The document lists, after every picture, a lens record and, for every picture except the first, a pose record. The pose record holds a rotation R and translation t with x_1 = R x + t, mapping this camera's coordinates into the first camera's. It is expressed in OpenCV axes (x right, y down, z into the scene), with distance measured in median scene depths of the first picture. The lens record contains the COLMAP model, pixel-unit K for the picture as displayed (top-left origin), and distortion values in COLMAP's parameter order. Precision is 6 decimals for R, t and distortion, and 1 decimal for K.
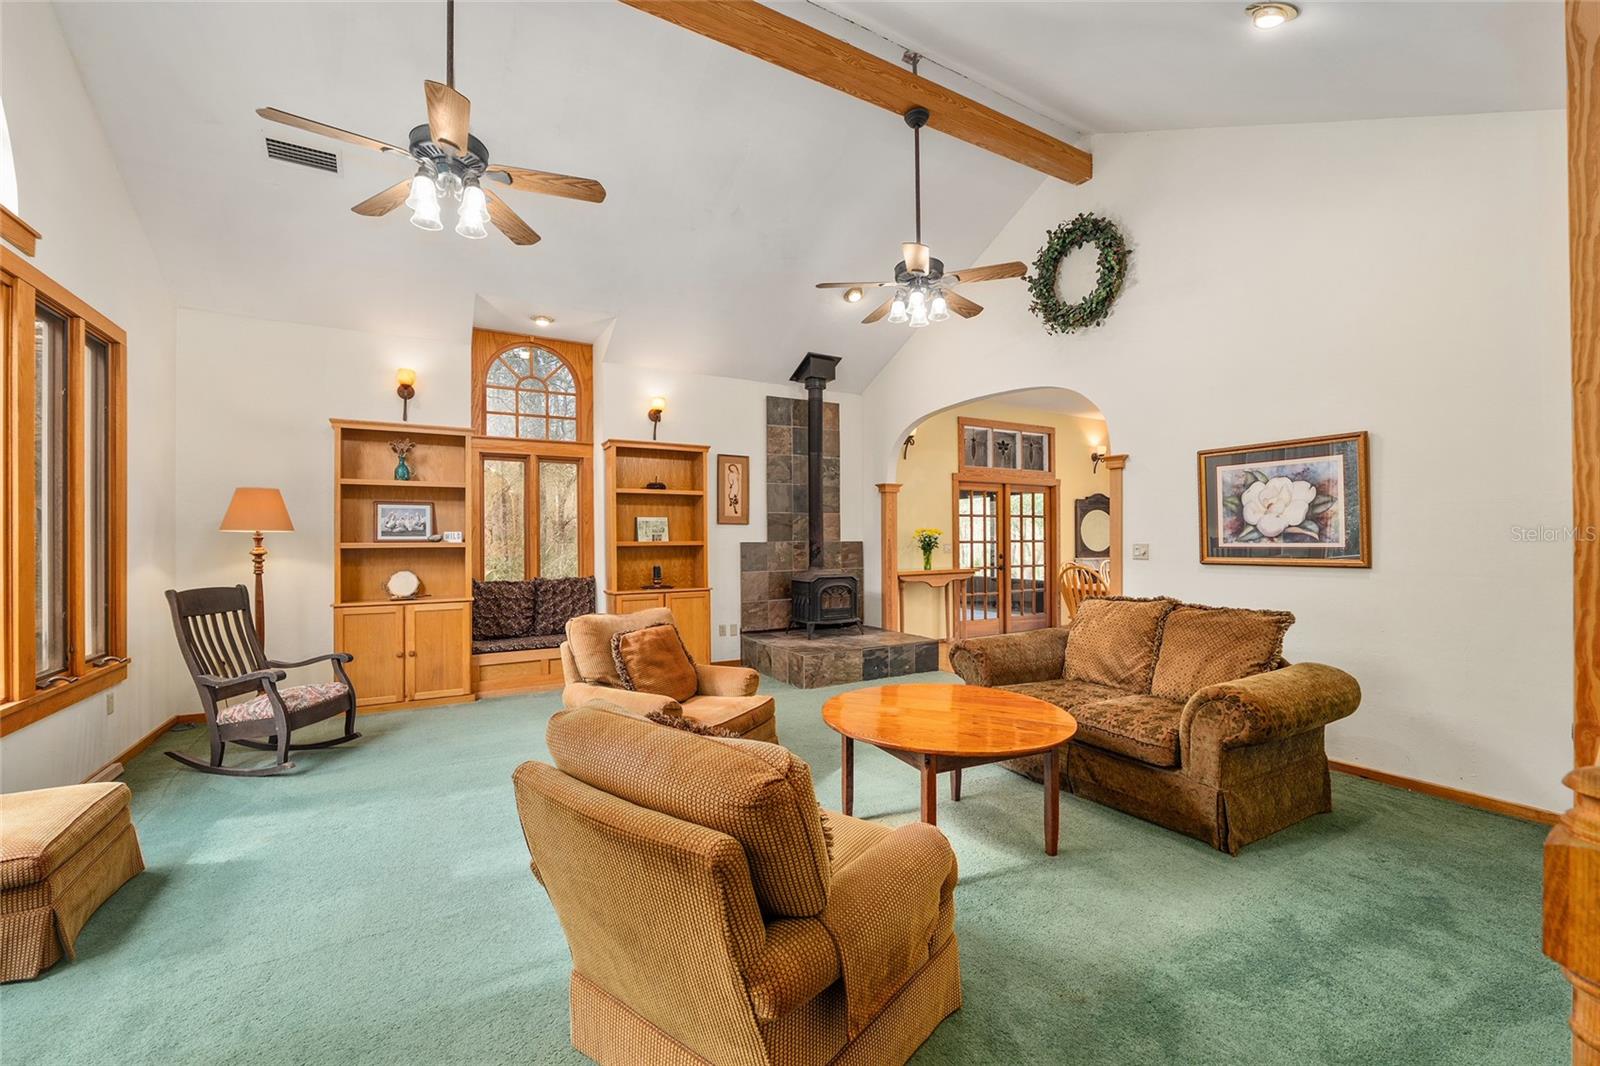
lens RADIAL K [[645.9, 0, 795.1], [0, 645.9, 532.7], [0, 0, 1]] dist [-0.025846, 0.000208]
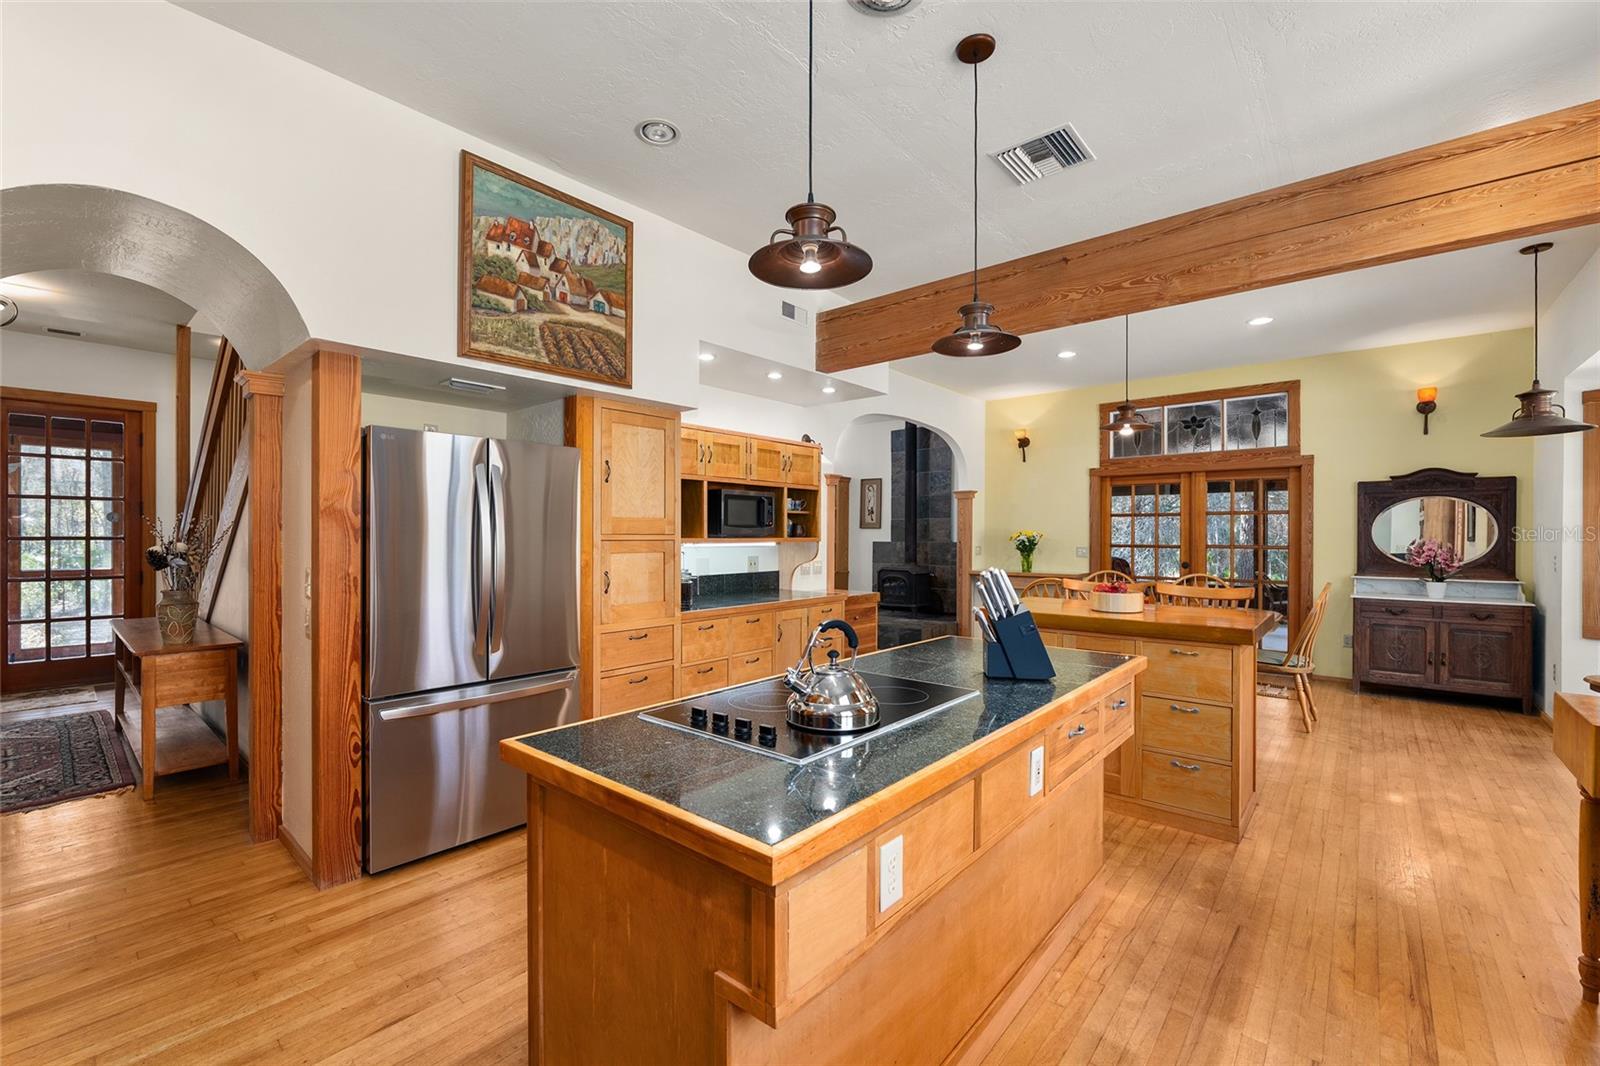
lens RADIAL K [[645.9, 0, 795.1], [0, 645.9, 532.7], [0, 0, 1]] dist [-0.025846, 0.000208]
pose [[0.319778, 0.004075, -0.947484, 1.559672], [0.002236, 0.999985, 0.005055, -0.015303], [0.947490, -0.003735, 0.319764, 0.535803]]
